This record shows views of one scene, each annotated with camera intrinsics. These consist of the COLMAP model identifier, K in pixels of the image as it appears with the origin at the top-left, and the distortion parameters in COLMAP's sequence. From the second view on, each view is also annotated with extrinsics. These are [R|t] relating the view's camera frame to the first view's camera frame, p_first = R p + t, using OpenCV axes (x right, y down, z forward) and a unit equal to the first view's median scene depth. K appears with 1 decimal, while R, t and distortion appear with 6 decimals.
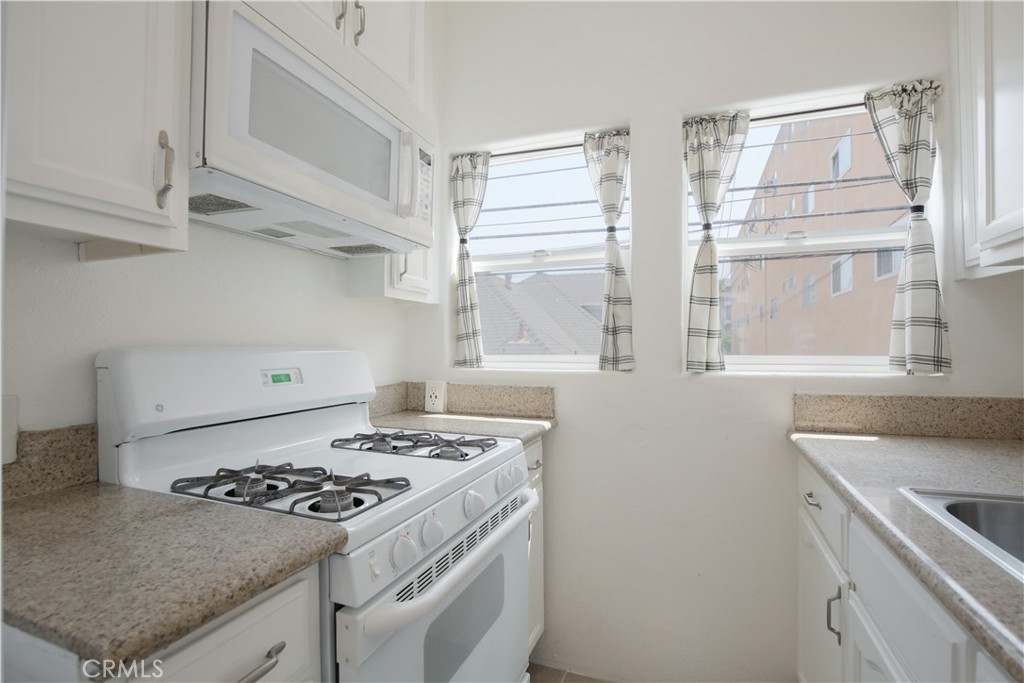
lens RADIAL K [[474.6, 0, 512.0], [0, 474.6, 341.5], [0, 0, 1]] dist [-0.030388, 0.000002]
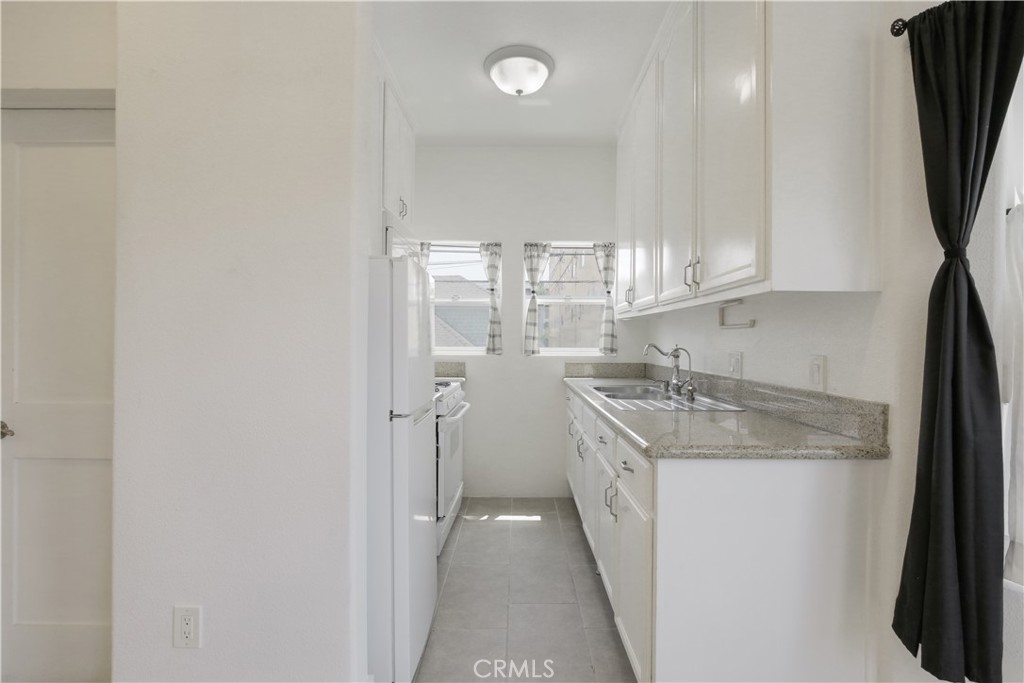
lens RADIAL K [[474.6, 0, 512.0], [0, 474.6, 341.5], [0, 0, 1]] dist [-0.030388, 0.000002]
pose [[0.936582, 0.007810, 0.350362, -0.500561], [-0.011066, 0.999912, 0.007294, -0.016074], [-0.350275, -0.010708, 0.936586, -1.151694]]
